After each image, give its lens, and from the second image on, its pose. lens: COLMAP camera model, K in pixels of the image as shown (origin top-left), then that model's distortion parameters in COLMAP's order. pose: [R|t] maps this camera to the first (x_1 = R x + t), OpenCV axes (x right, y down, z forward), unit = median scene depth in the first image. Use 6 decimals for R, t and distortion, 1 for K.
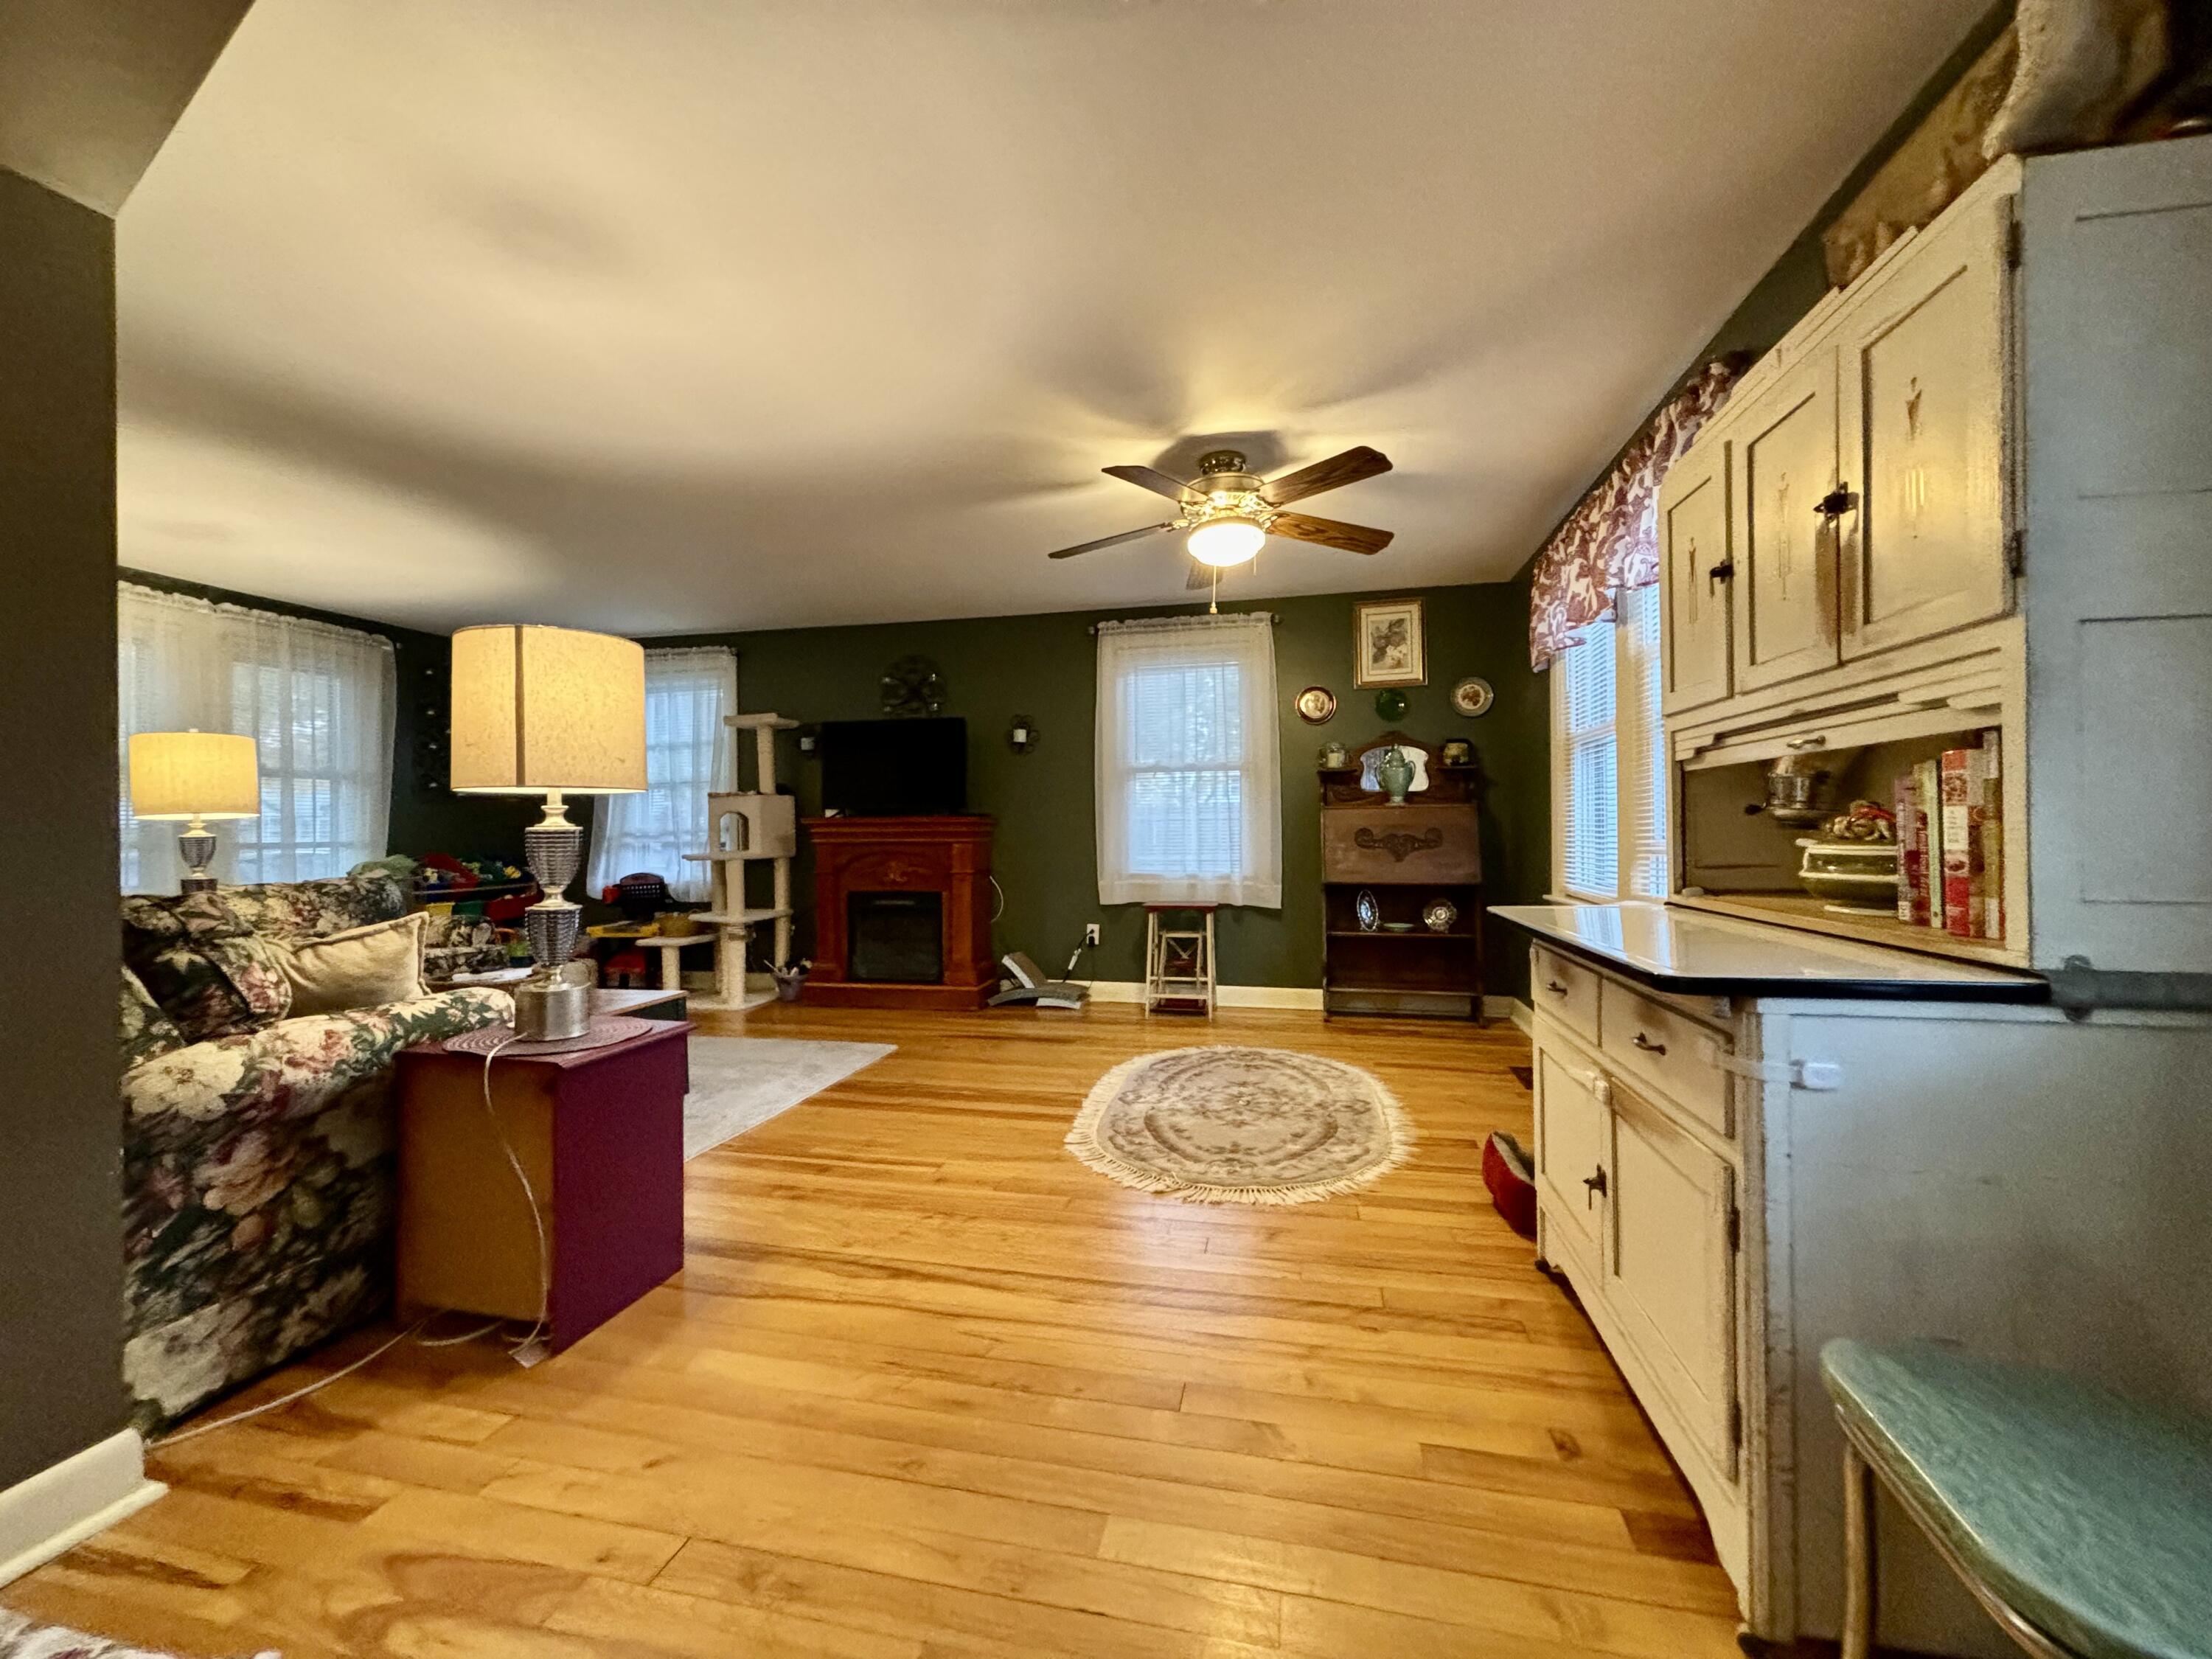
lens RADIAL K [[888.2, 0, 1101.3], [0, 888.2, 824.5], [0, 0, 1]] dist [0.001694, -0.000486]
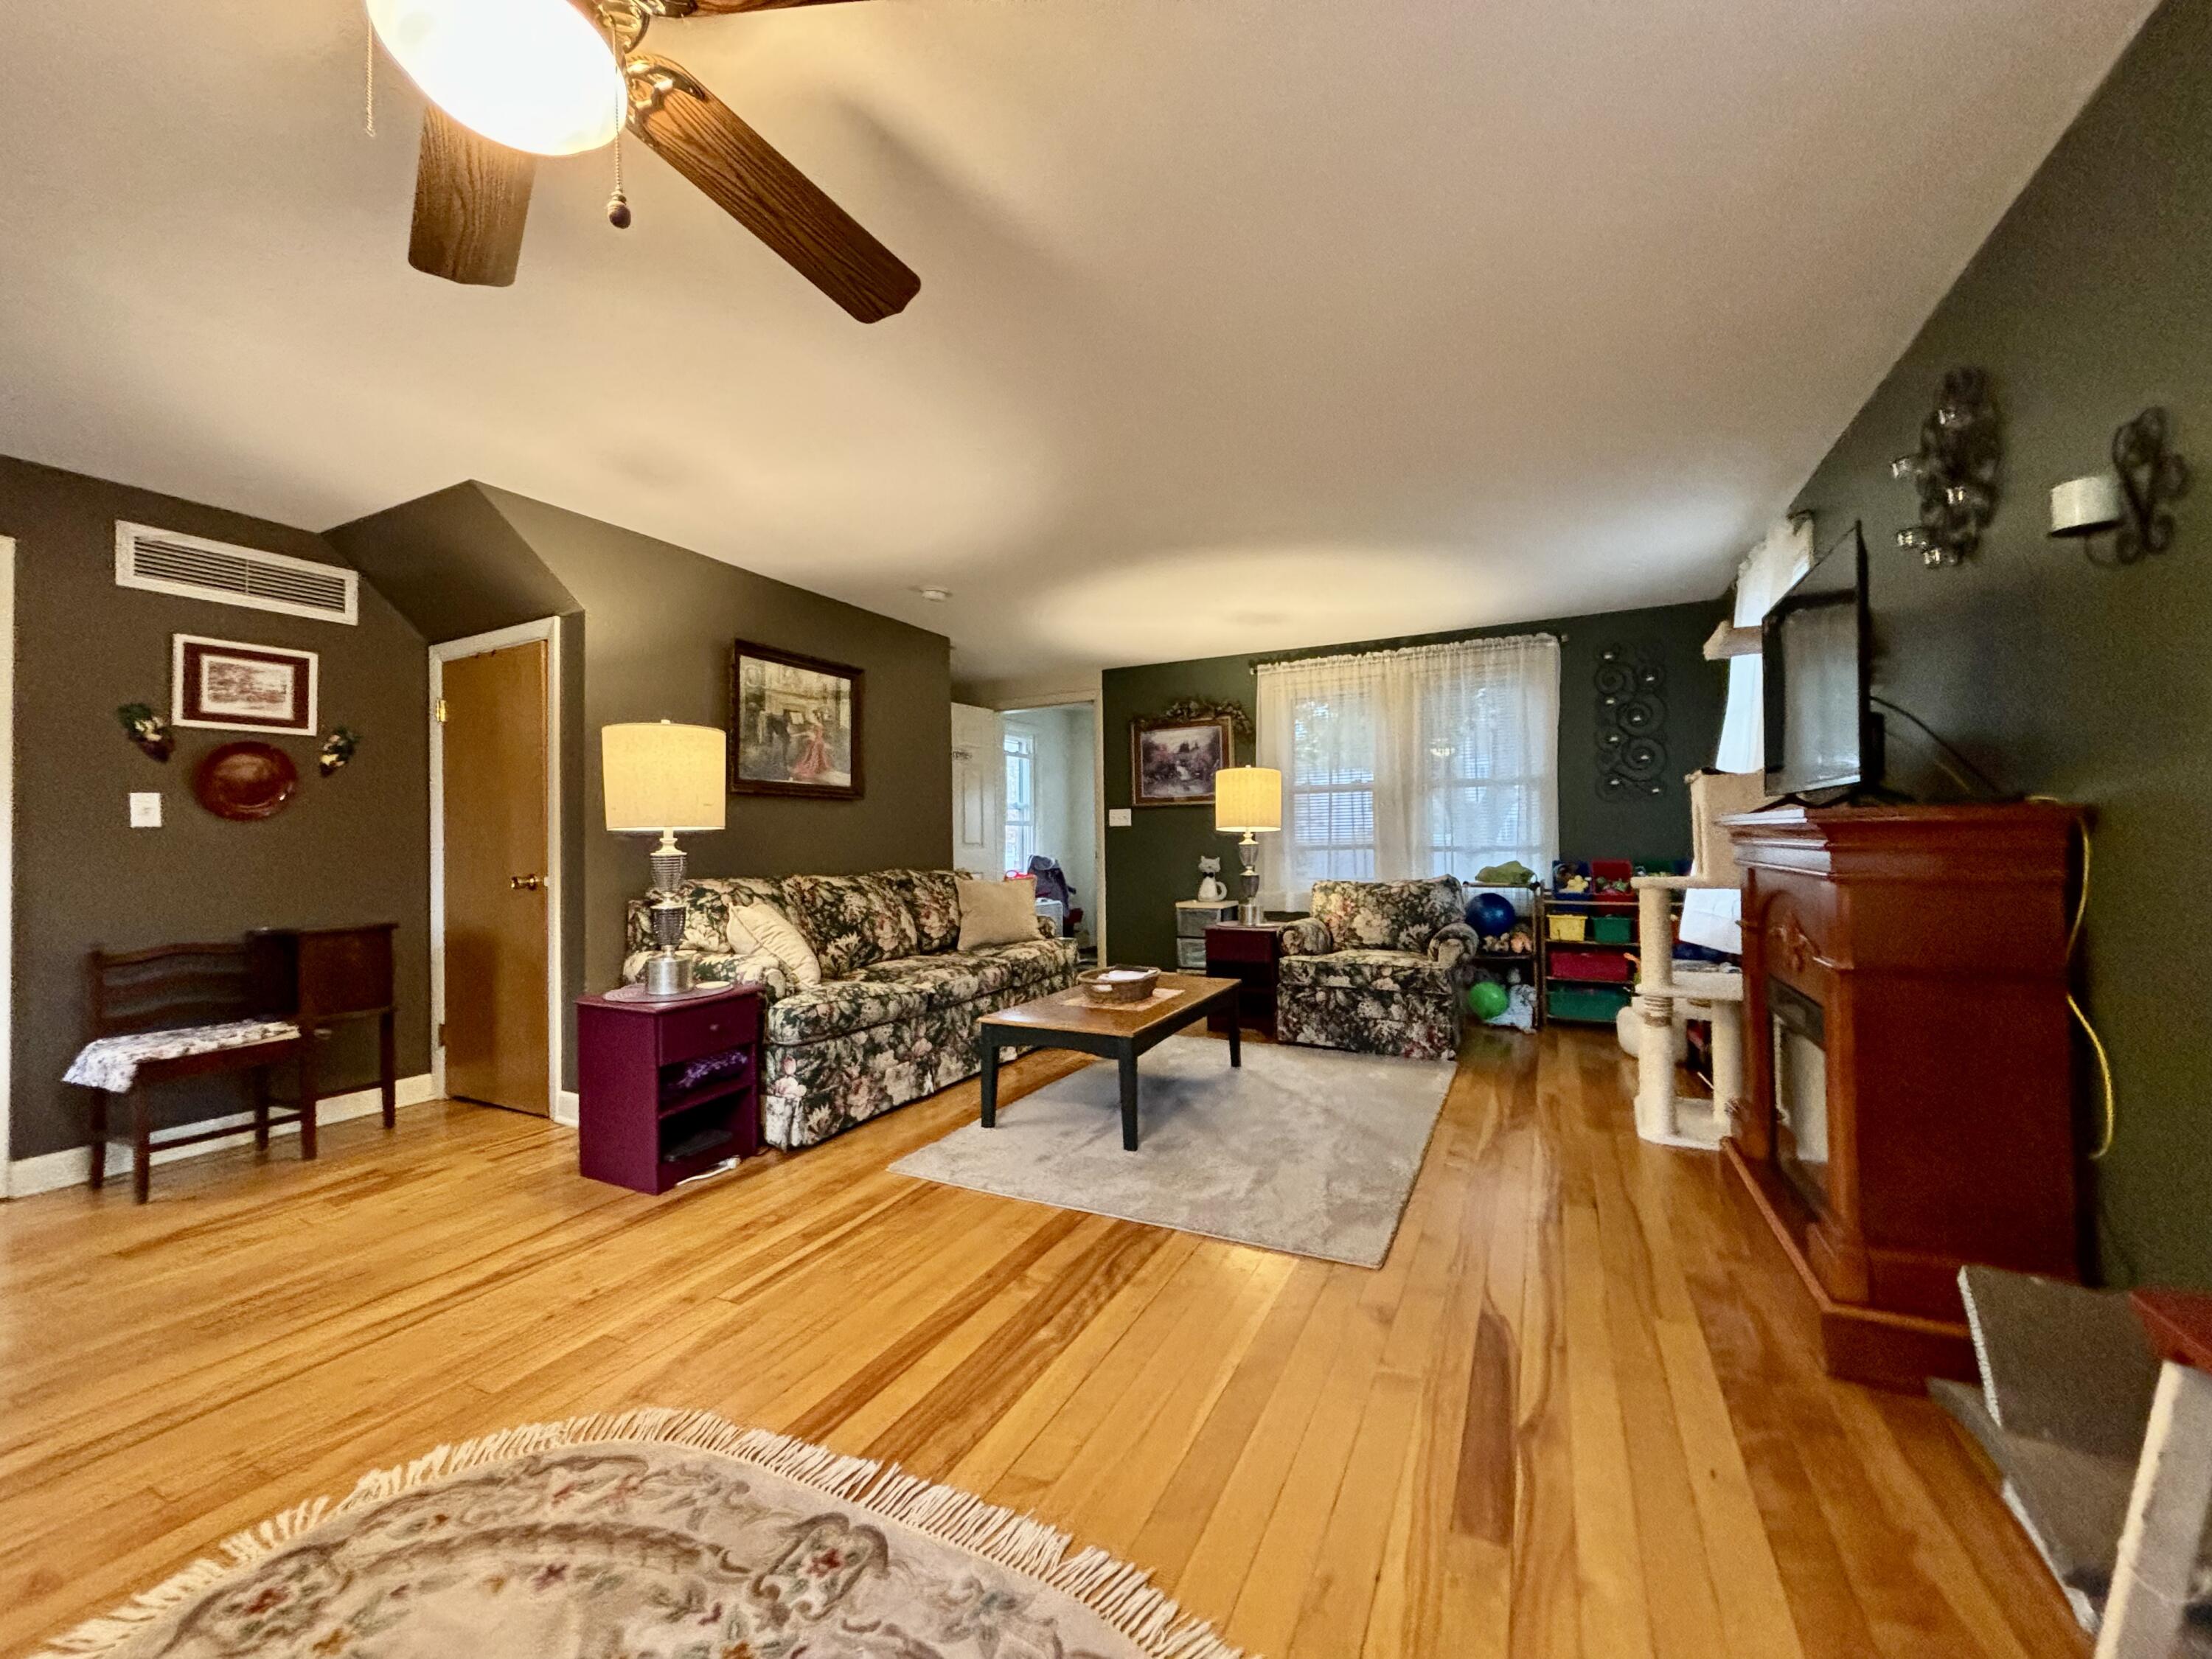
lens RADIAL K [[888.2, 0, 1101.3], [0, 888.2, 824.5], [0, 0, 1]] dist [0.001694, -0.000486]
pose [[-0.238952, -0.003224, -0.971026, 0.439667], [0.021659, 0.999728, -0.008649, -0.010774], [0.970790, -0.023098, -0.238817, 1.357935]]
